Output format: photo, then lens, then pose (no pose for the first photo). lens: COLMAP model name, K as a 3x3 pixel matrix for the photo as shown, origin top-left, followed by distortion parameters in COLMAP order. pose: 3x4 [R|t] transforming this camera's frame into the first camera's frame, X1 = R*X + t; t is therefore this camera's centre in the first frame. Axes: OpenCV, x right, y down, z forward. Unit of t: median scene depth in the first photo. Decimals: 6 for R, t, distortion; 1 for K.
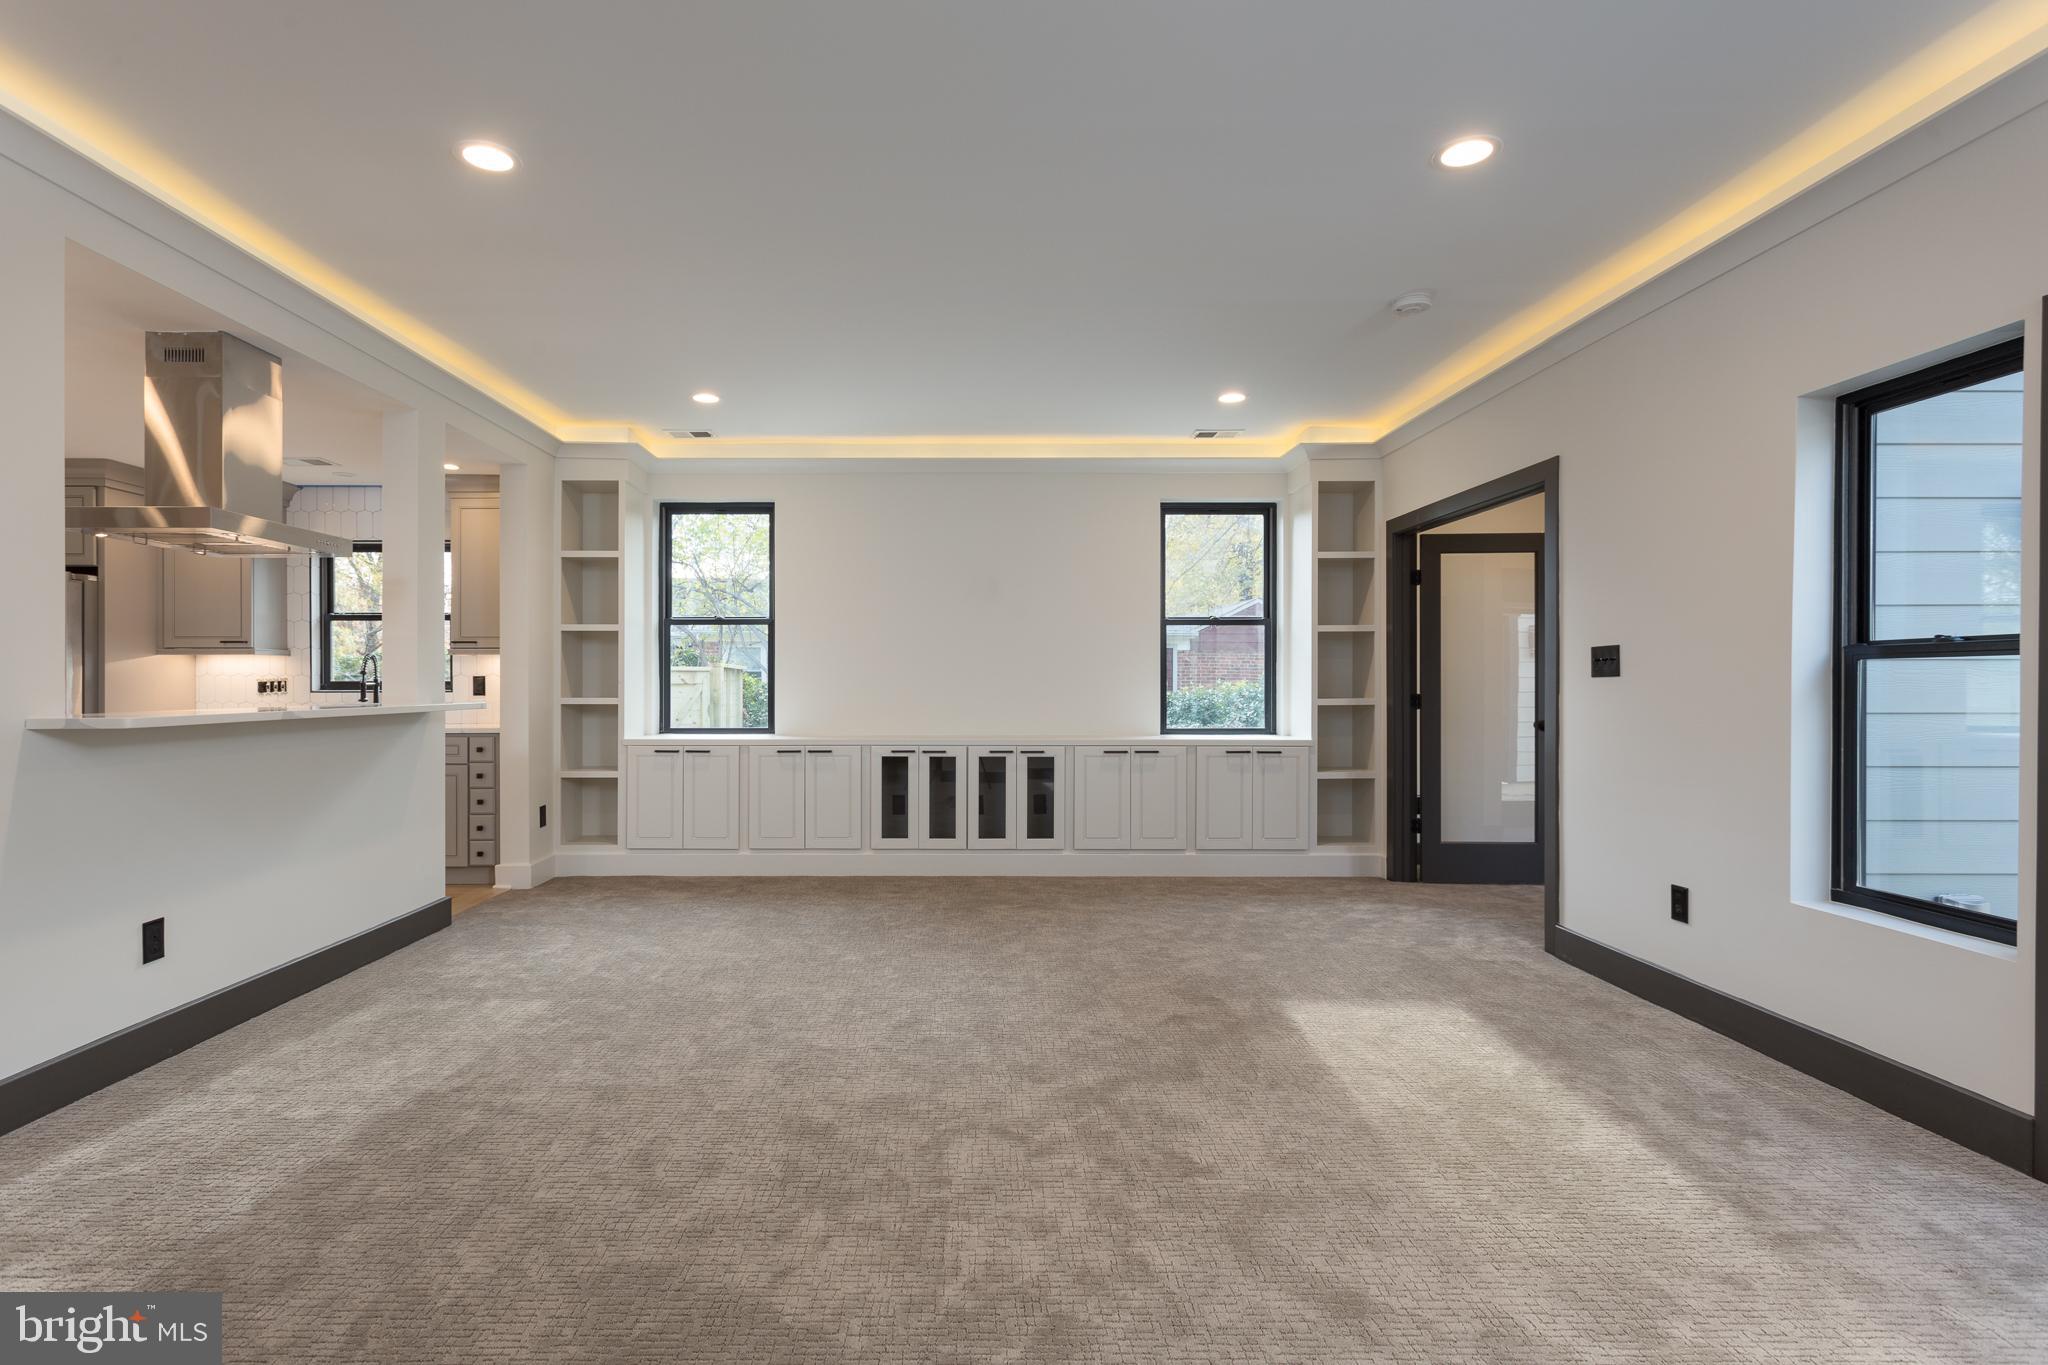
lens RADIAL K [[1003.0, 0, 983.1], [0, 1003.0, 683.9], [0, 0, 1]] dist [-0.000831, -0.000158]
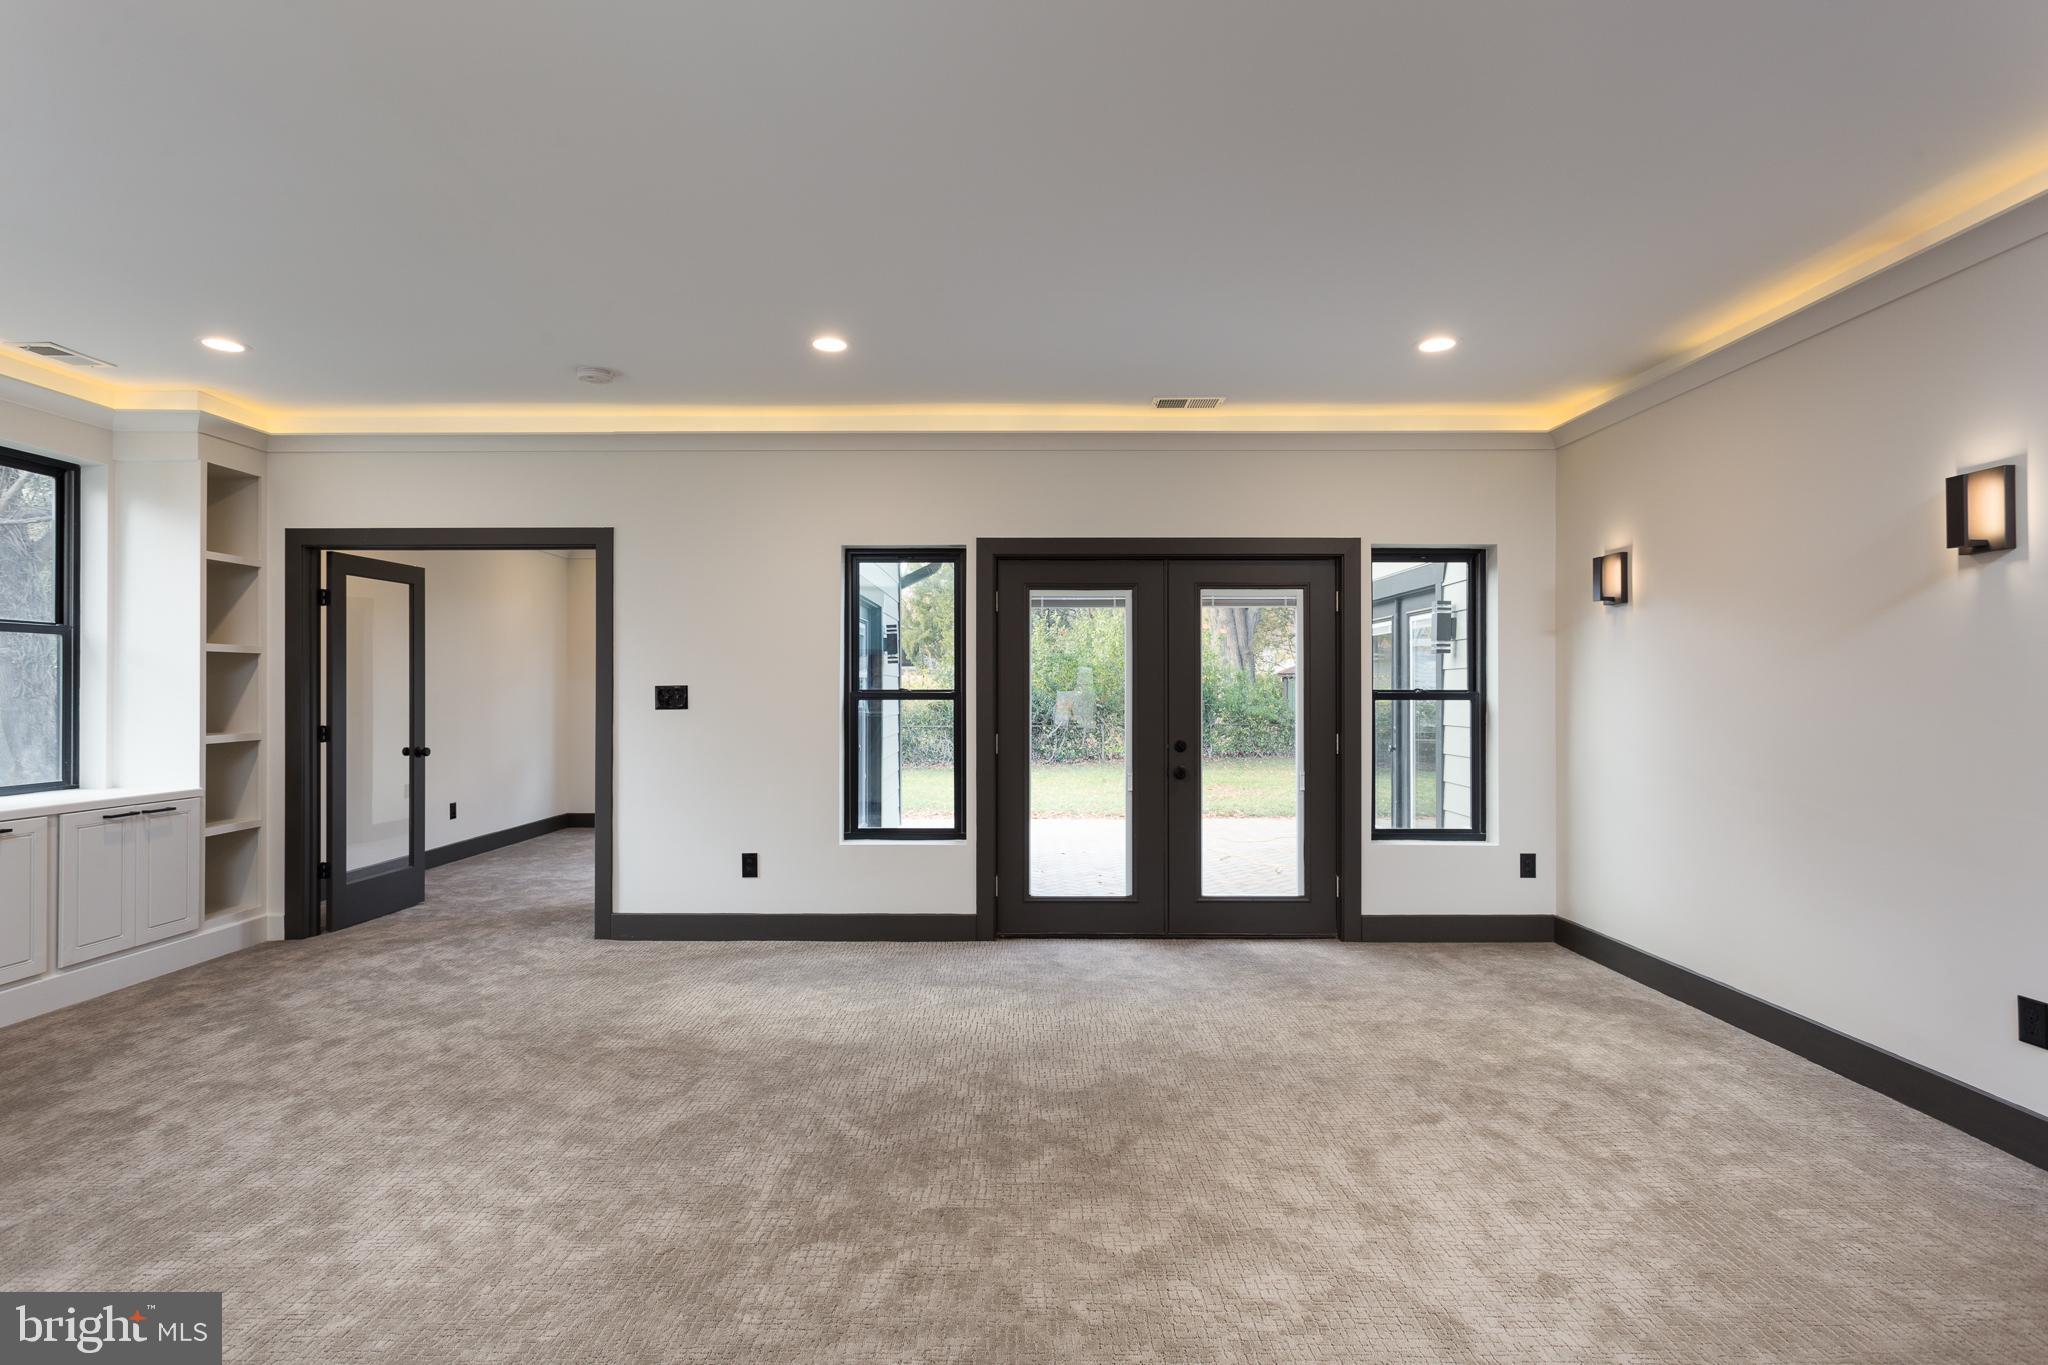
lens RADIAL K [[1003.0, 0, 1030.5], [0, 1003.0, 682.3], [0, 0, 1]] dist [-0.000831, -0.000158]
pose [[0.014212, 0.000734, 0.999899, -0.460578], [0.000824, 0.999999, -0.000746, -0.027659], [-0.999899, 0.000834, 0.014211, 0.344581]]
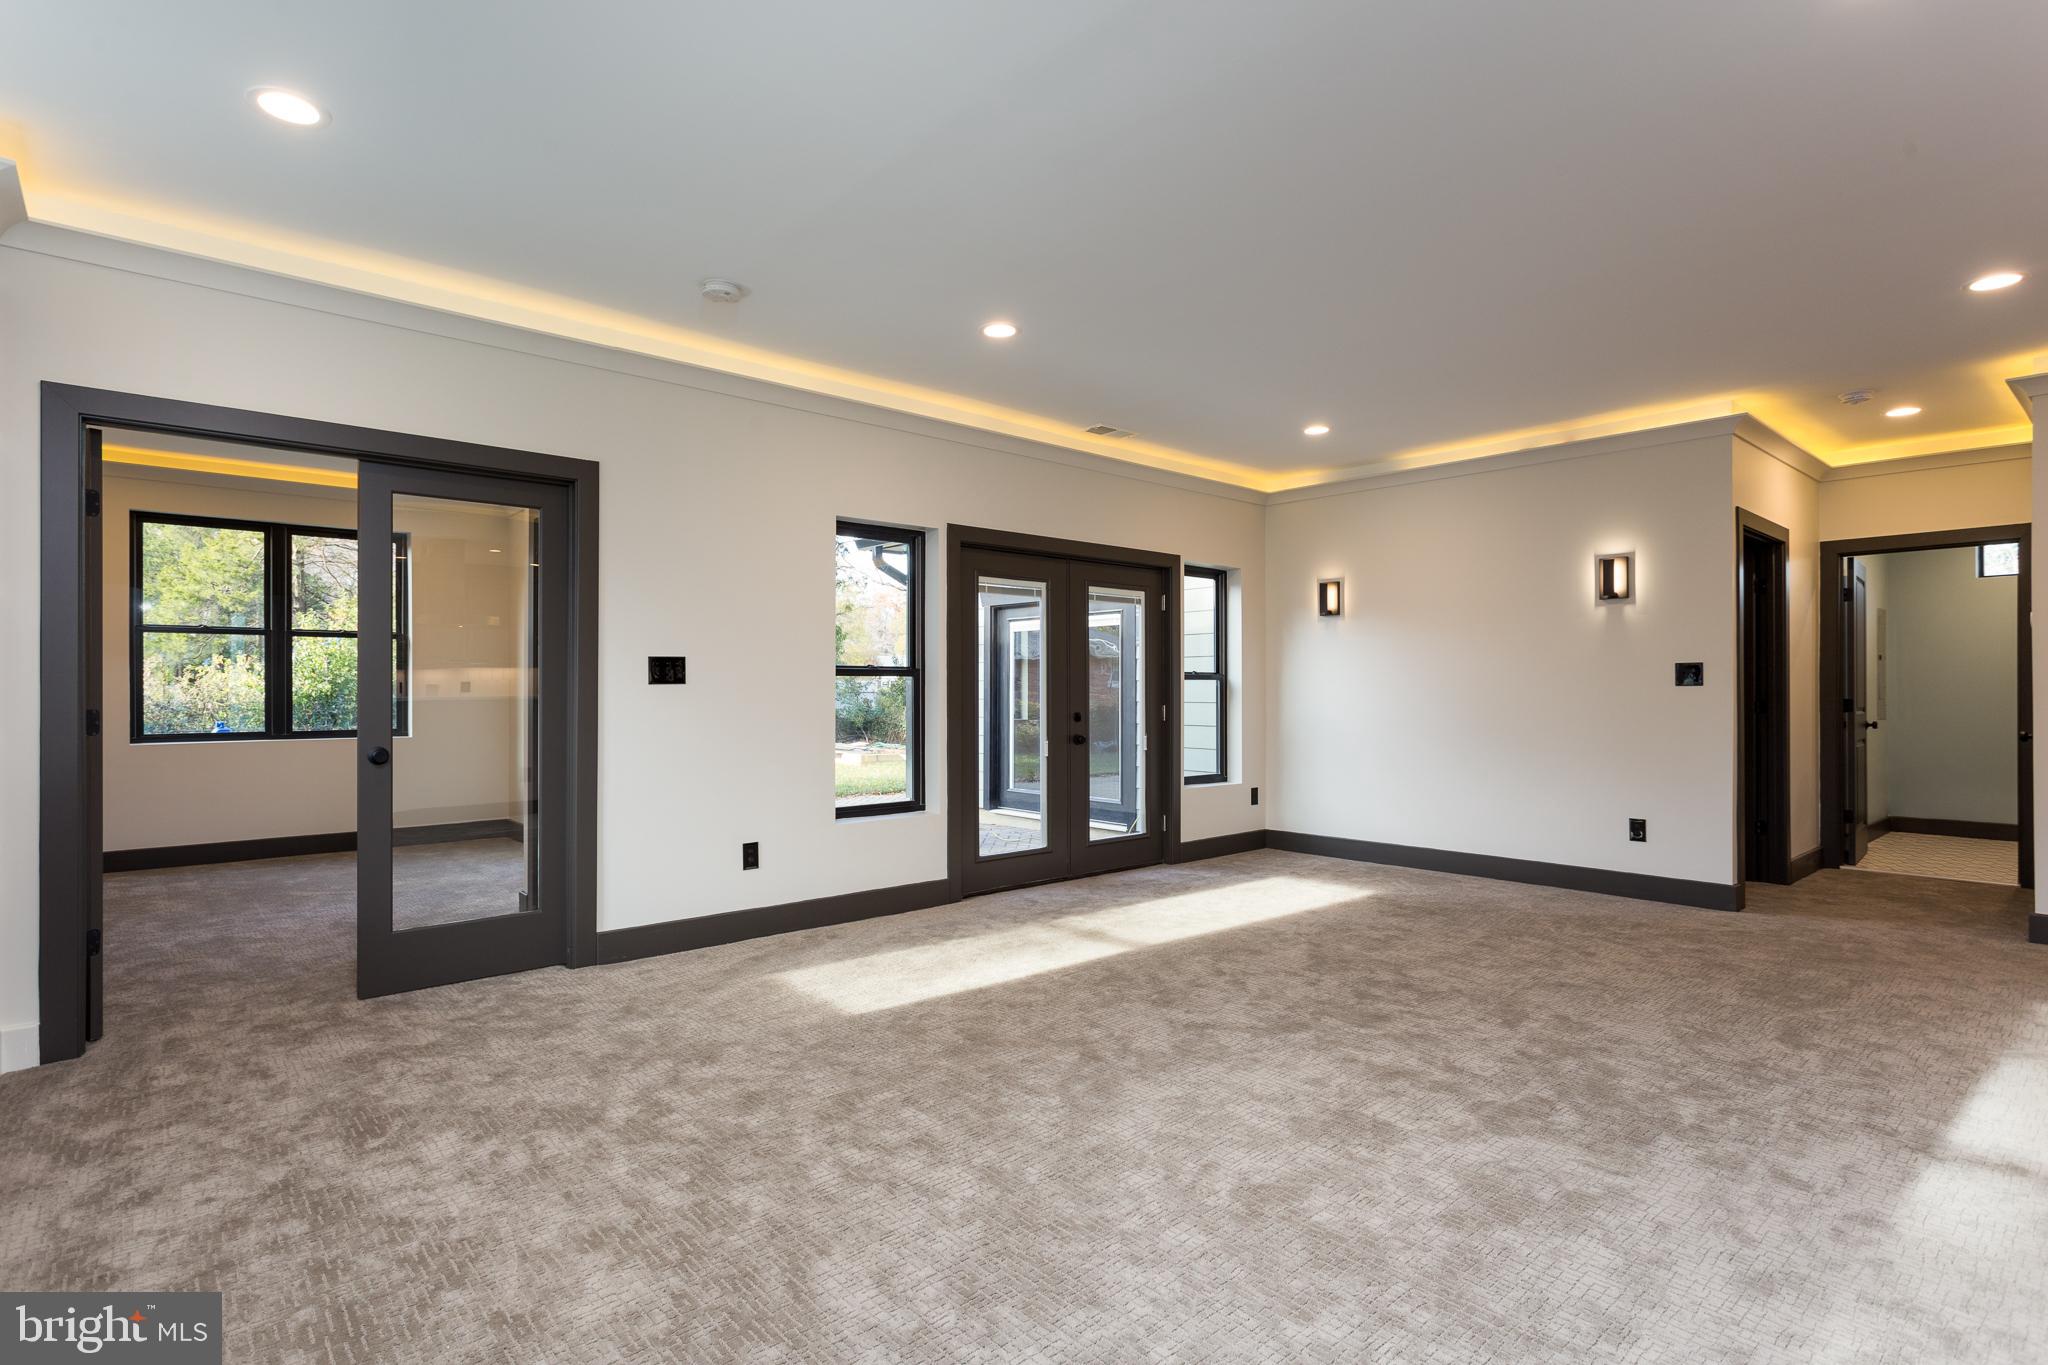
lens RADIAL K [[1003.0, 0, 1032.9], [0, 1003.0, 677.9], [0, 0, 1]] dist [-0.000831, -0.000158]
pose [[-0.656576, -0.001302, 0.754259, -0.333624], [-0.005390, 0.999981, -0.002966, -0.008857], [-0.754241, -0.006012, -0.656570, 0.961295]]
